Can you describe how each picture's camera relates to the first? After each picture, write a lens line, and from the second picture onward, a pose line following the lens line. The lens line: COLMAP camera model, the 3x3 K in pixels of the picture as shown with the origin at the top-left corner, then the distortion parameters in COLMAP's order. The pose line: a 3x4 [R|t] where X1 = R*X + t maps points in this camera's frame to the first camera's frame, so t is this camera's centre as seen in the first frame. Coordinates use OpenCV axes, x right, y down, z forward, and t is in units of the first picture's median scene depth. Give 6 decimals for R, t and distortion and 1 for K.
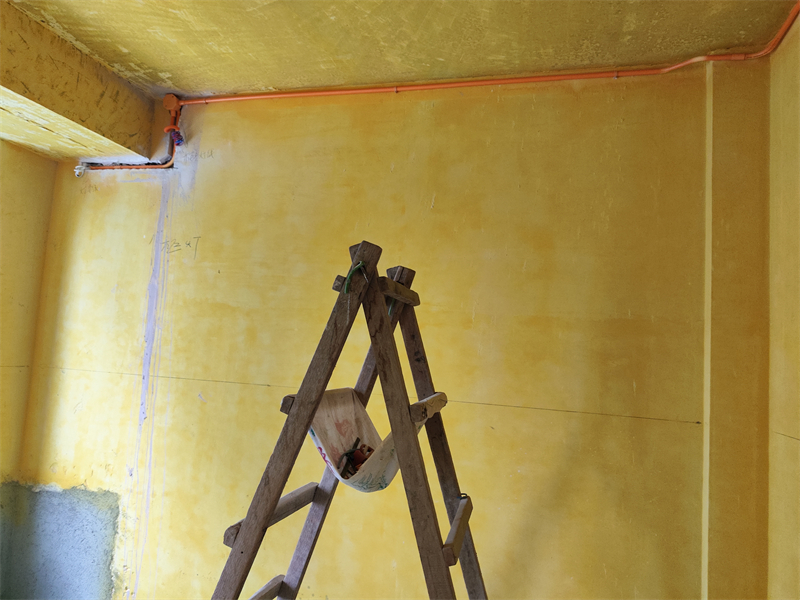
lens RADIAL K [[588.6, 0, 404.9], [0, 588.6, 295.9], [0, 0, 1]] dist [0.043175, -0.052588]
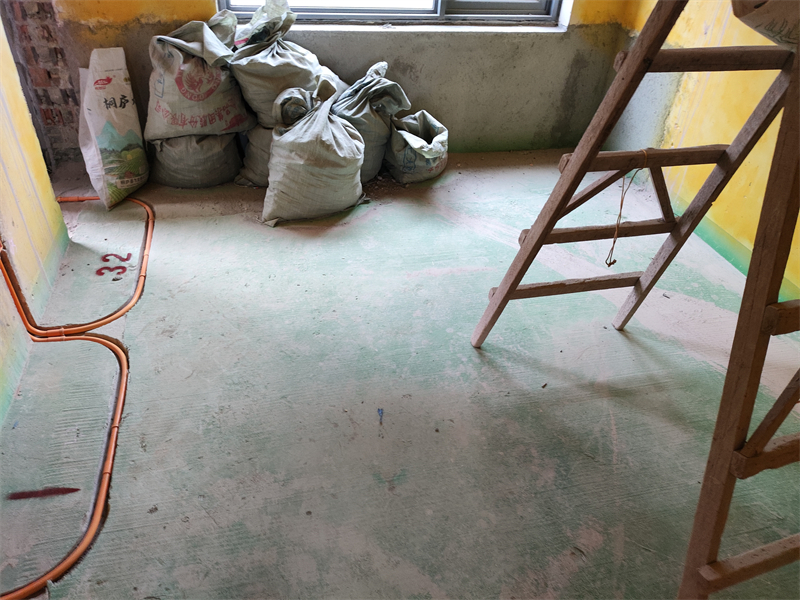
lens RADIAL K [[588.6, 0, 394.0], [0, 588.6, 300.7], [0, 0, 1]] dist [0.043175, -0.052588]
pose [[0.488559, 0.497557, -0.716762, 0.191668], [0.056480, 0.801718, 0.595029, 0.049544], [0.870701, -0.331189, 0.363584, 0.074160]]
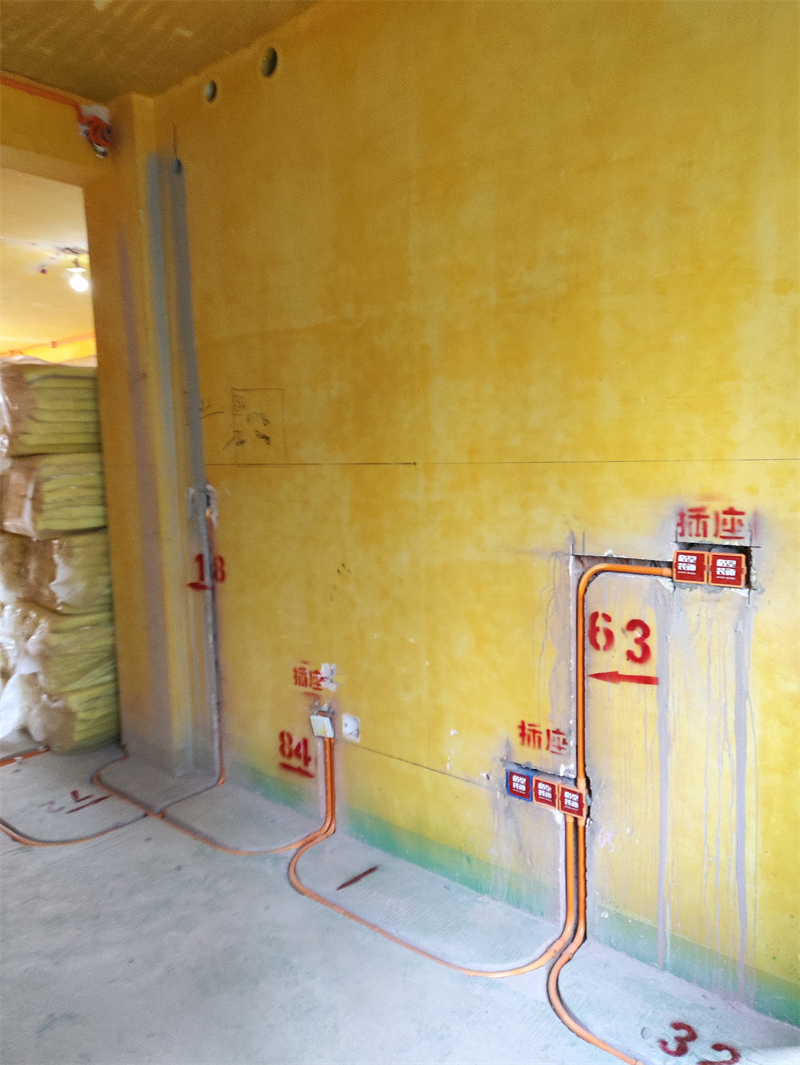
lens RADIAL K [[783.6, 0, 401.3], [0, 783.6, 530.7], [0, 0, 1]] dist [0.043175, -0.052588]
pose [[-0.907593, -0.086537, 0.410836, -0.645865], [-0.071597, 0.996096, 0.051646, 0.068791], [-0.413702, 0.017459, -0.910245, 0.704389]]
